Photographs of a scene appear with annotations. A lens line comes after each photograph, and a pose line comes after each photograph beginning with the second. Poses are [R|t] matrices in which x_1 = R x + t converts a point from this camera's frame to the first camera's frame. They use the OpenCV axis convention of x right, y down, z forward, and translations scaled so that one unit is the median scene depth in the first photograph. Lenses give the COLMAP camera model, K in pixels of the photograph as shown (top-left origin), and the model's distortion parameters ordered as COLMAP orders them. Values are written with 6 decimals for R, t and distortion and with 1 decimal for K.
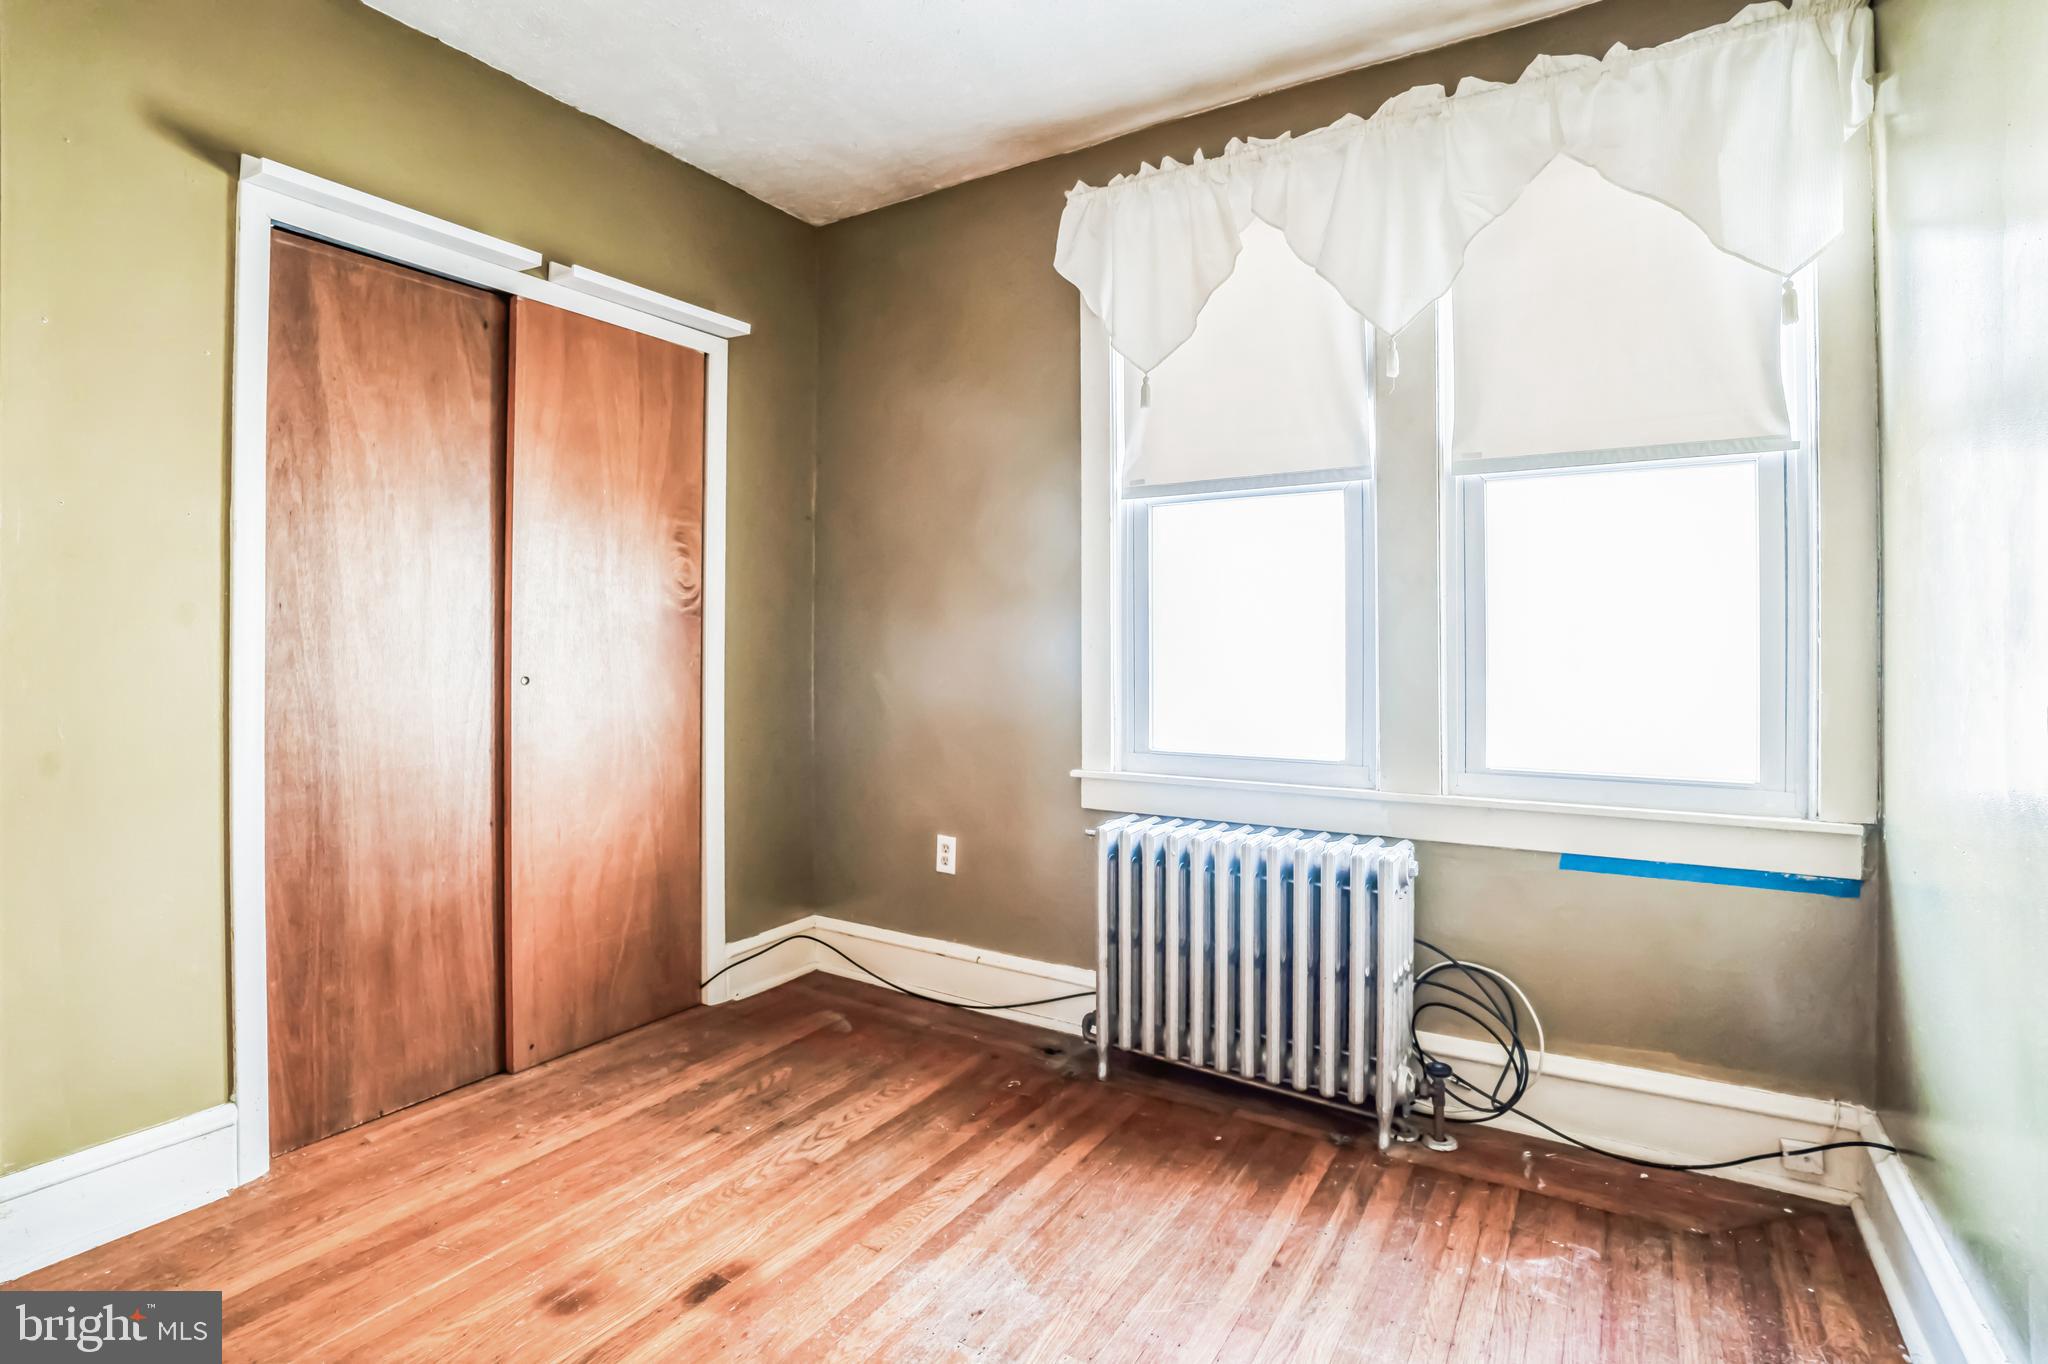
lens RADIAL K [[987.5, 0, 1014.5], [0, 987.5, 667.9], [0, 0, 1]] dist [-0.072223, 0.028898]
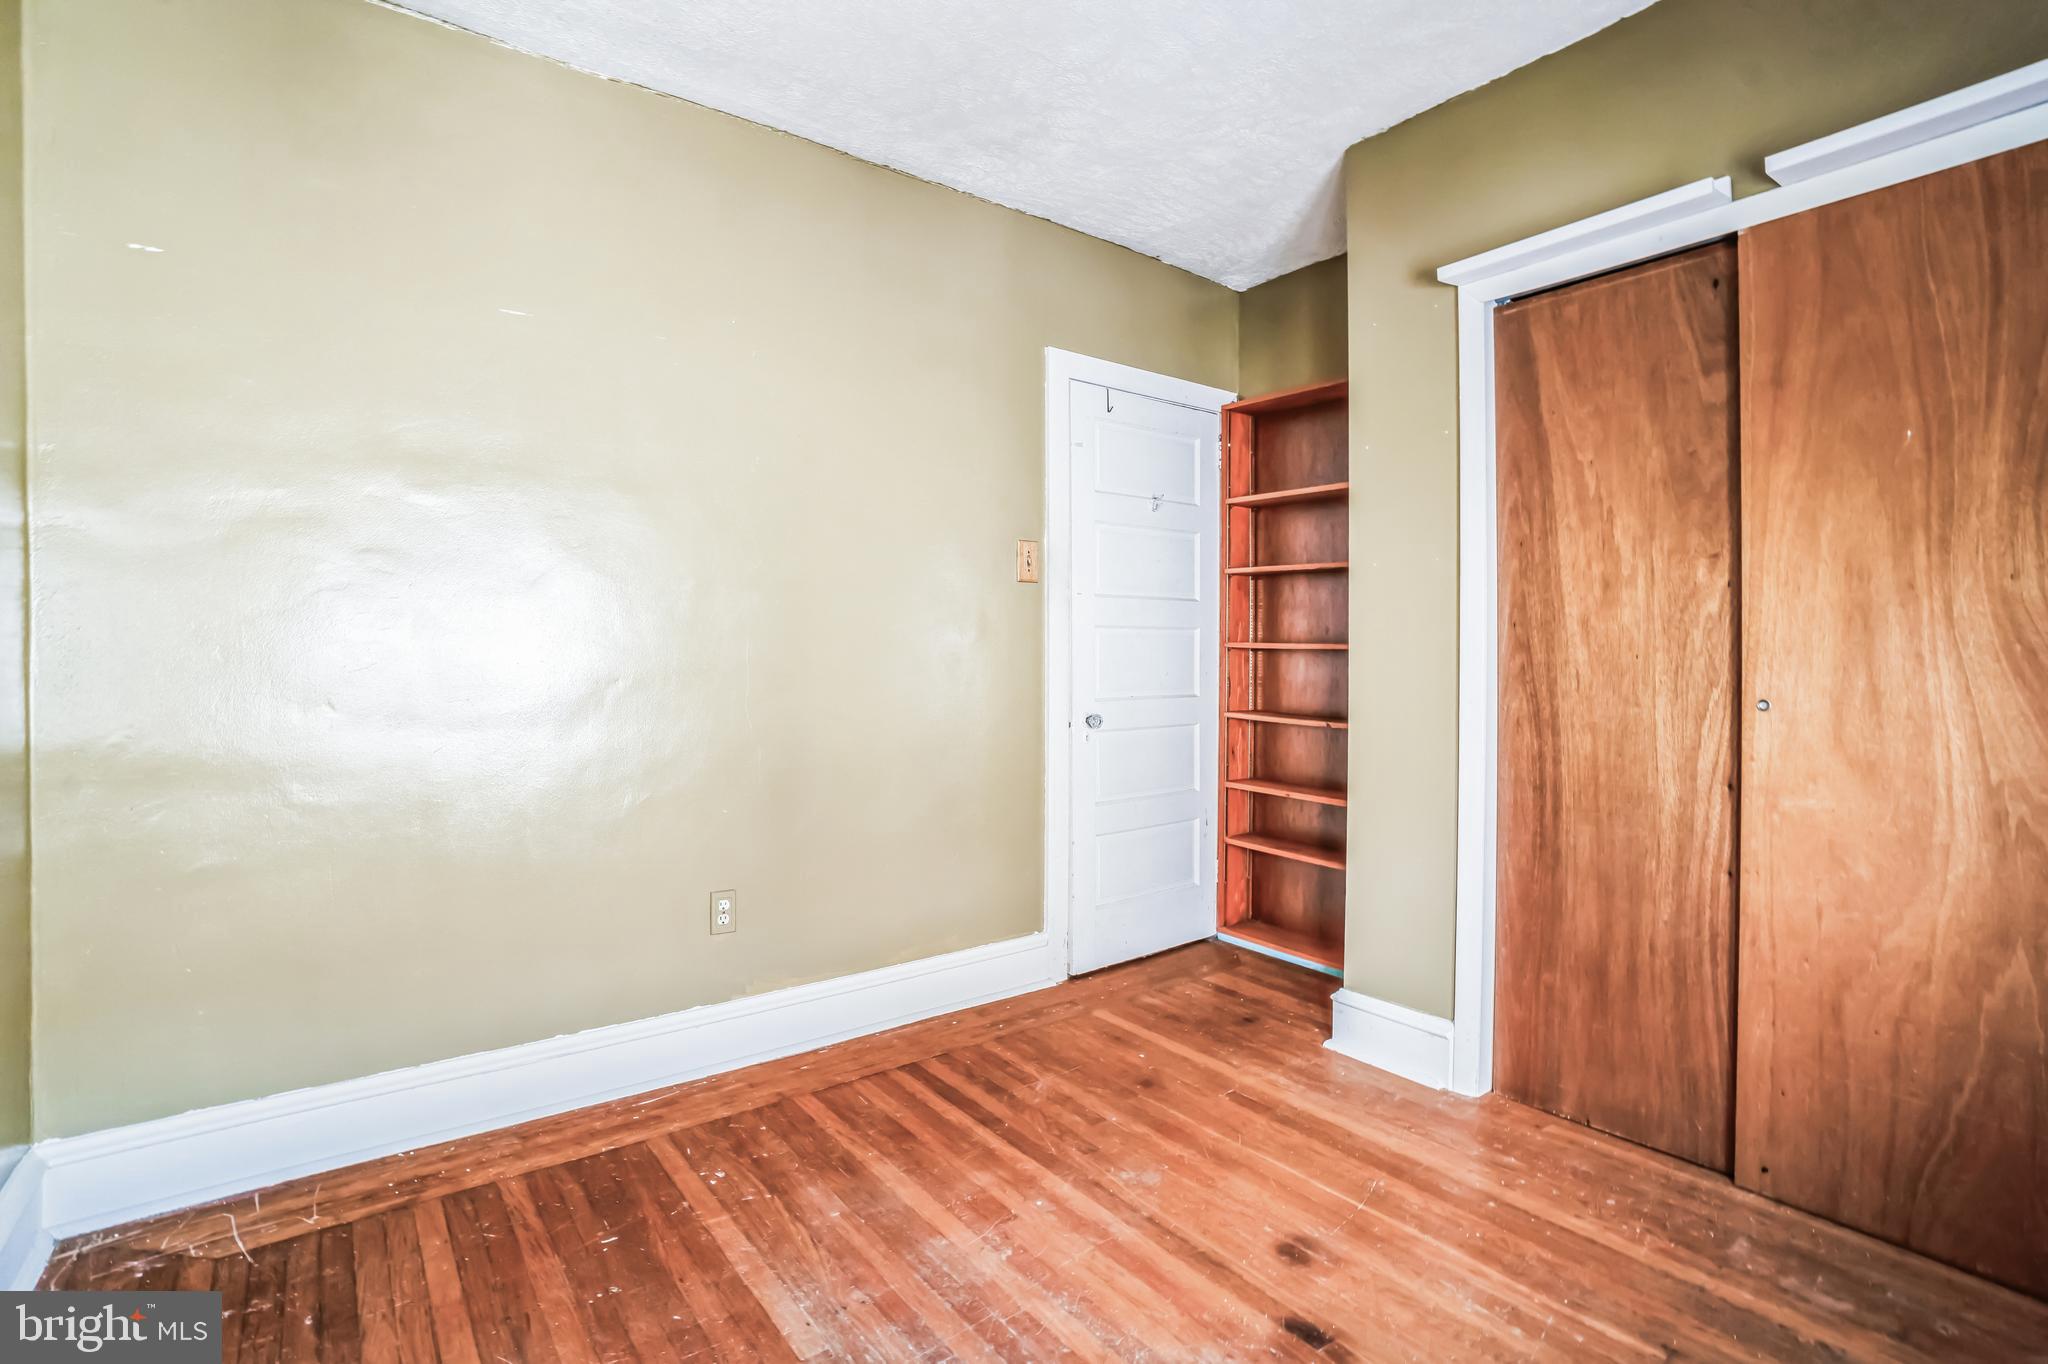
lens RADIAL K [[992.3, 0, 1024.0], [0, 992.3, 682.0], [0, 0, 1]] dist [-0.080534, 0.029313]
pose [[-0.379161, 0.020012, -0.925114, 0.507503], [-0.025469, 0.999162, 0.032052, -0.017920], [0.924980, 0.035715, -0.378334, 0.835465]]
